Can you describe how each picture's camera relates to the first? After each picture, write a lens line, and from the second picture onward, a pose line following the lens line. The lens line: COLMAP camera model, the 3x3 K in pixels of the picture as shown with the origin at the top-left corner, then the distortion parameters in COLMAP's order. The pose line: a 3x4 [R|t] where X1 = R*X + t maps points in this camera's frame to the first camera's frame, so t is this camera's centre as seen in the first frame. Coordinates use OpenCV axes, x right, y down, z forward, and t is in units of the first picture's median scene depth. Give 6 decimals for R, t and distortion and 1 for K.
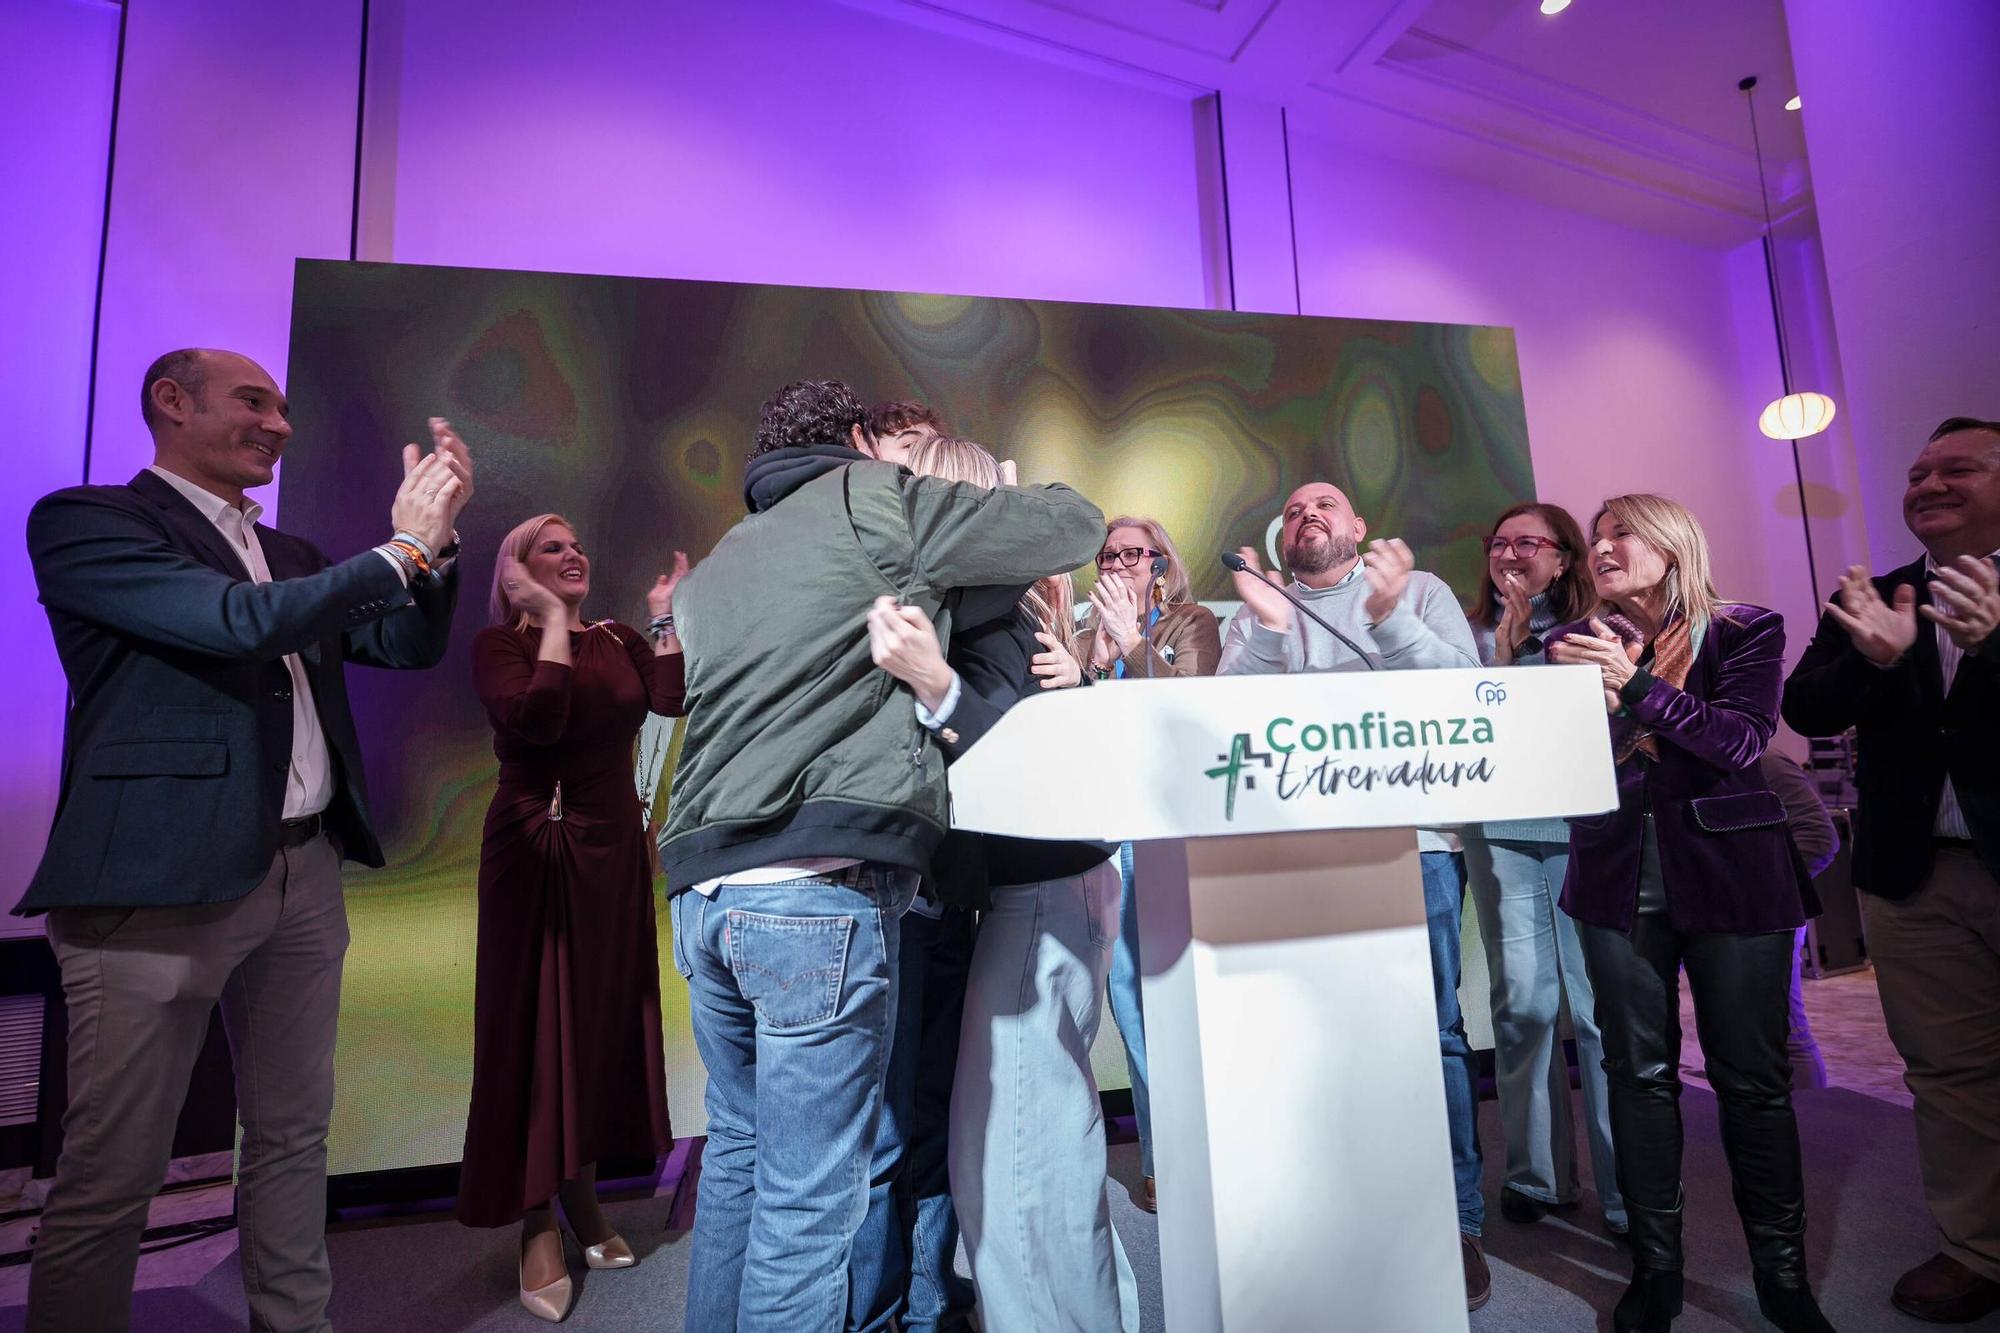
lens RADIAL K [[967.9, 0, 1022.1], [0, 967.9, 659.2], [0, 0, 1]] dist [0.003816, -0.001940]
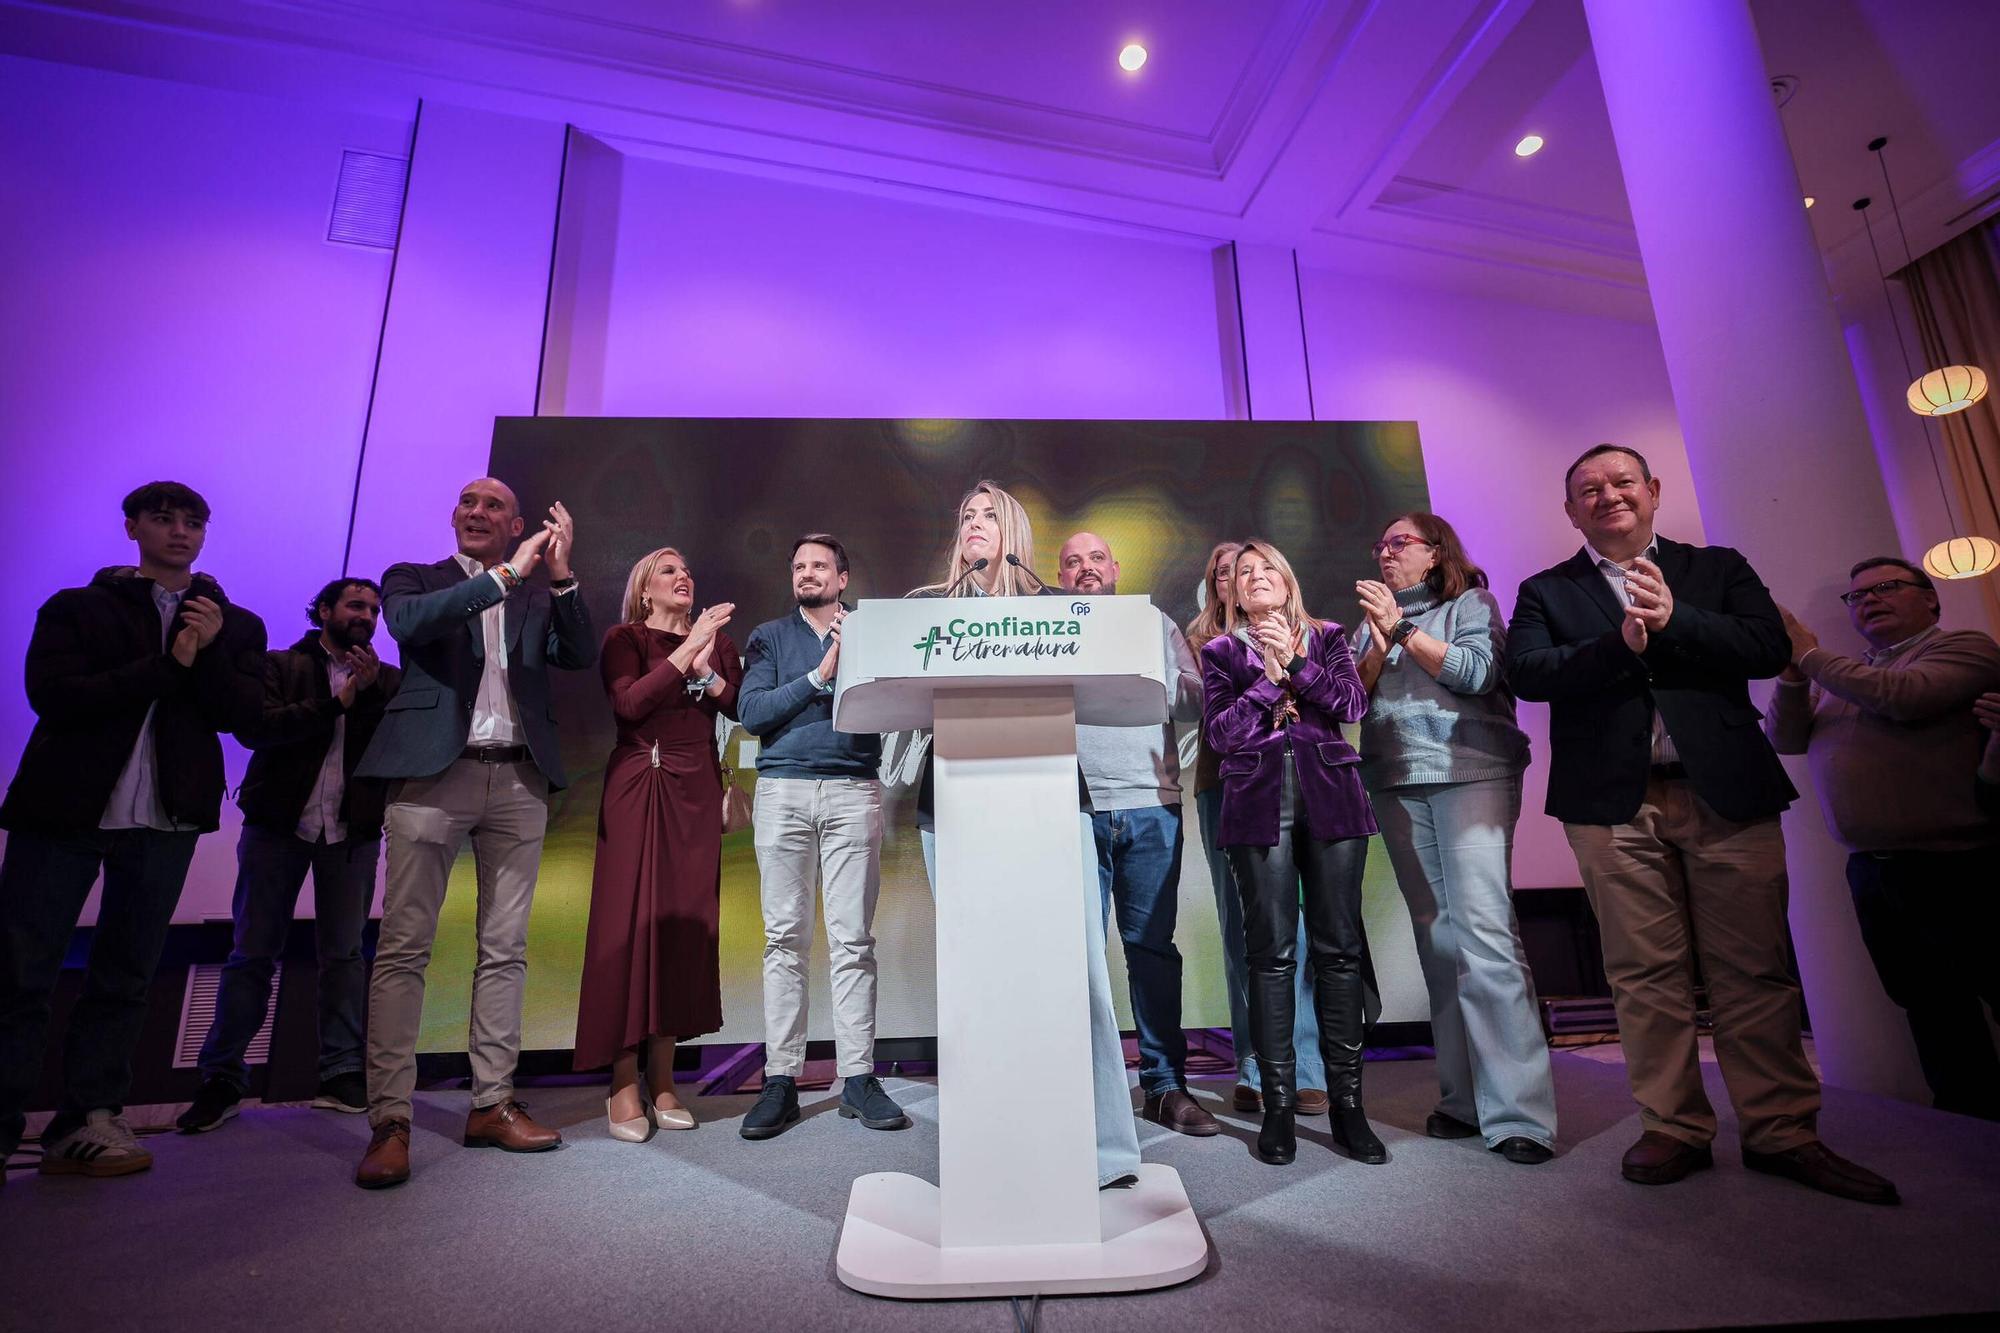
lens RADIAL K [[967.9, 0, 998.7], [0, 967.9, 651.0], [0, 0, 1]] dist [0.003816, -0.001940]
pose [[0.989533, -0.014354, -0.143591, 0.244692], [-0.004153, 0.991796, -0.127765, 0.144034], [0.144247, 0.127024, 0.981355, -0.332538]]
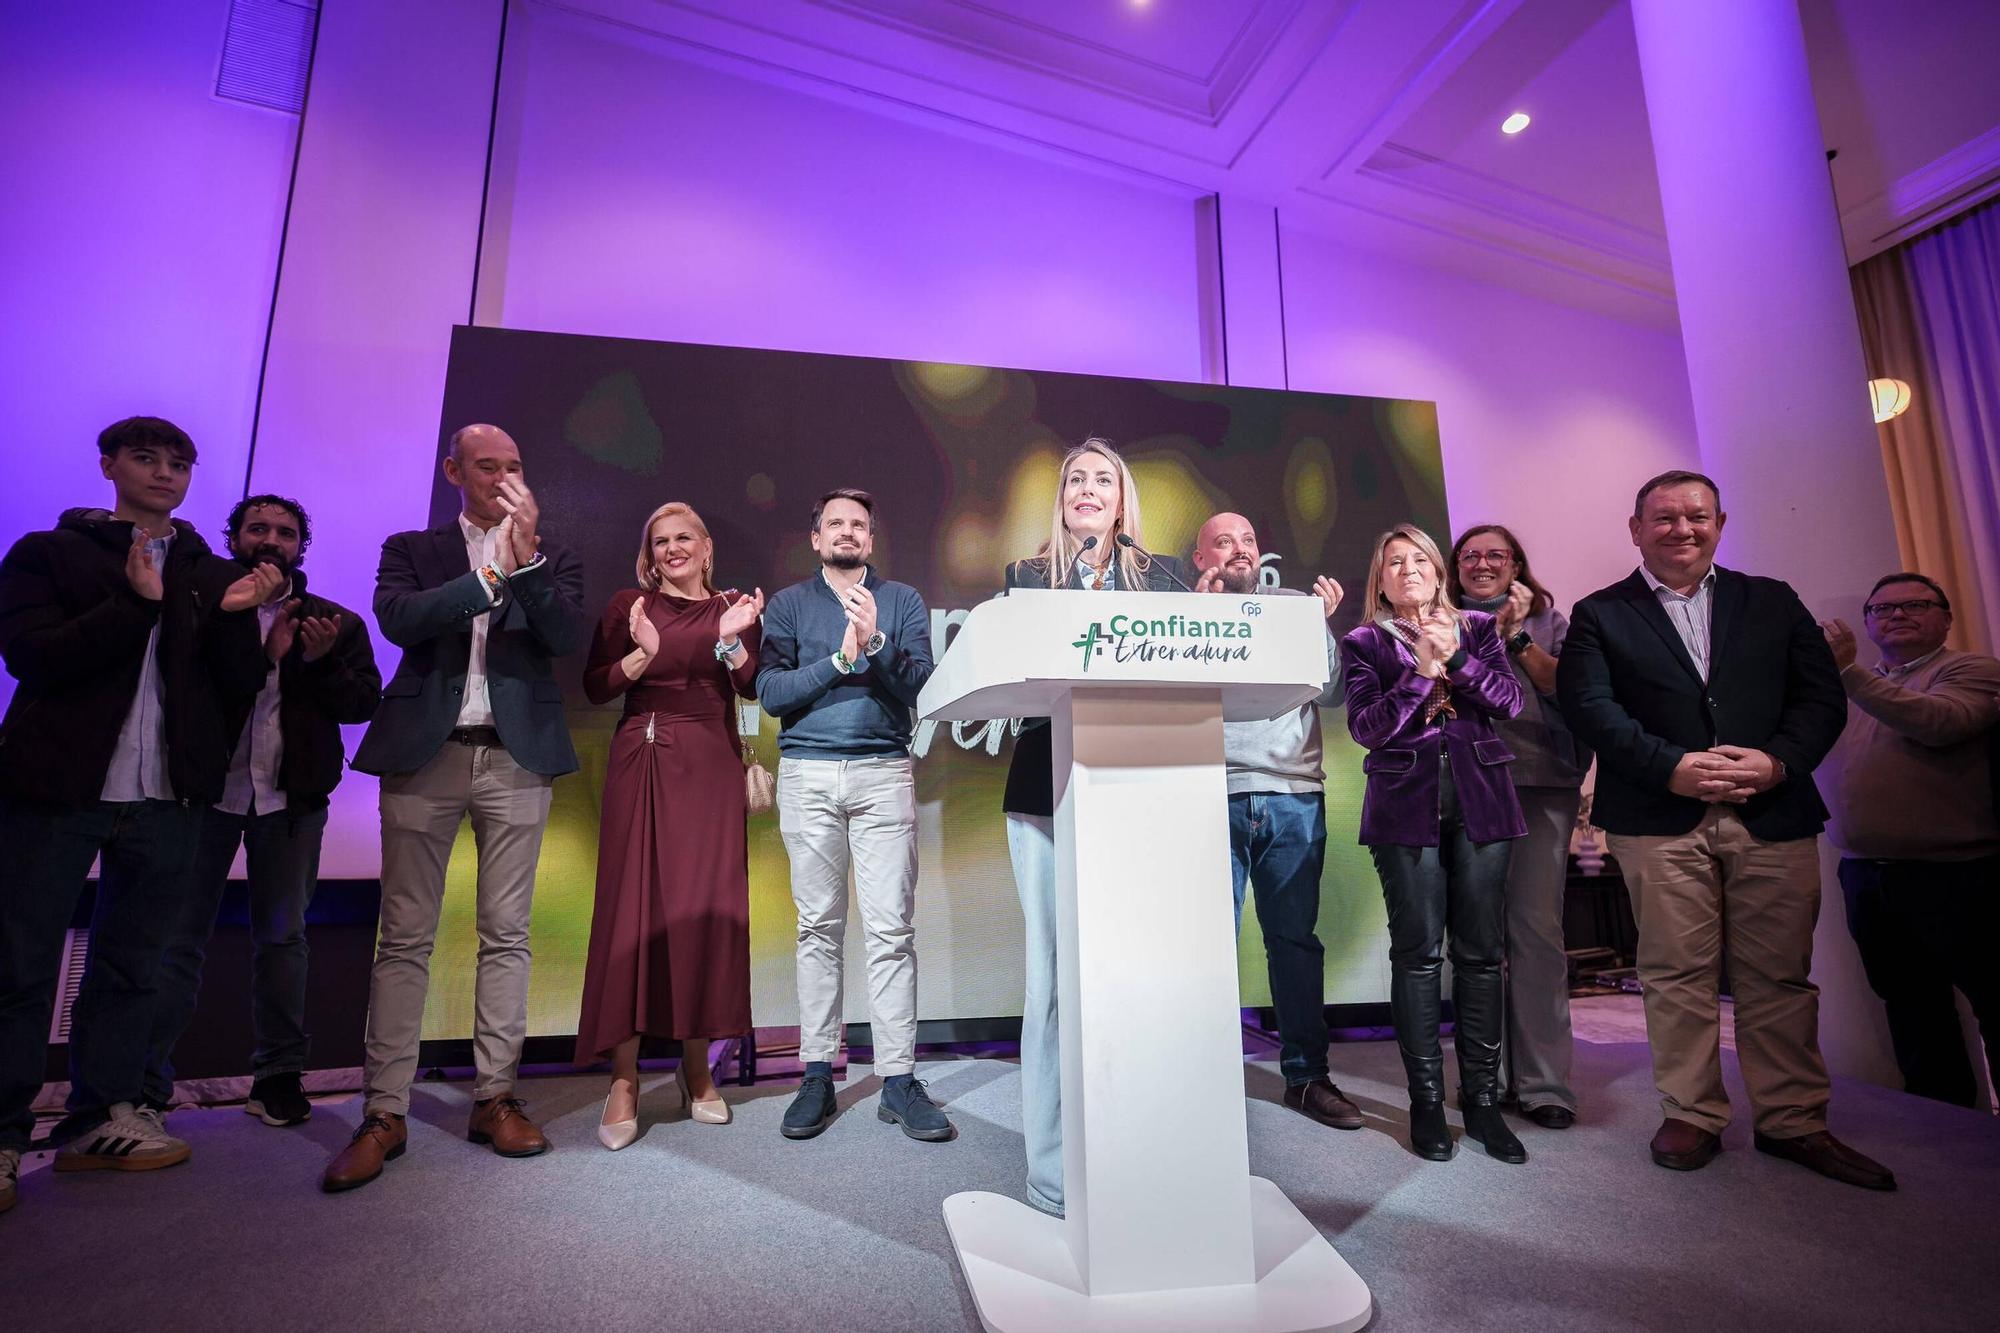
lens RADIAL K [[967.9, 0, 1002.3], [0, 967.9, 655.6], [0, 0, 1]] dist [0.003816, -0.001940]
pose [[0.998585, 0.033399, -0.041390, 0.052932], [-0.036122, 0.997105, -0.066910, 0.099727], [0.039036, 0.068311, 0.996900, -0.276362]]
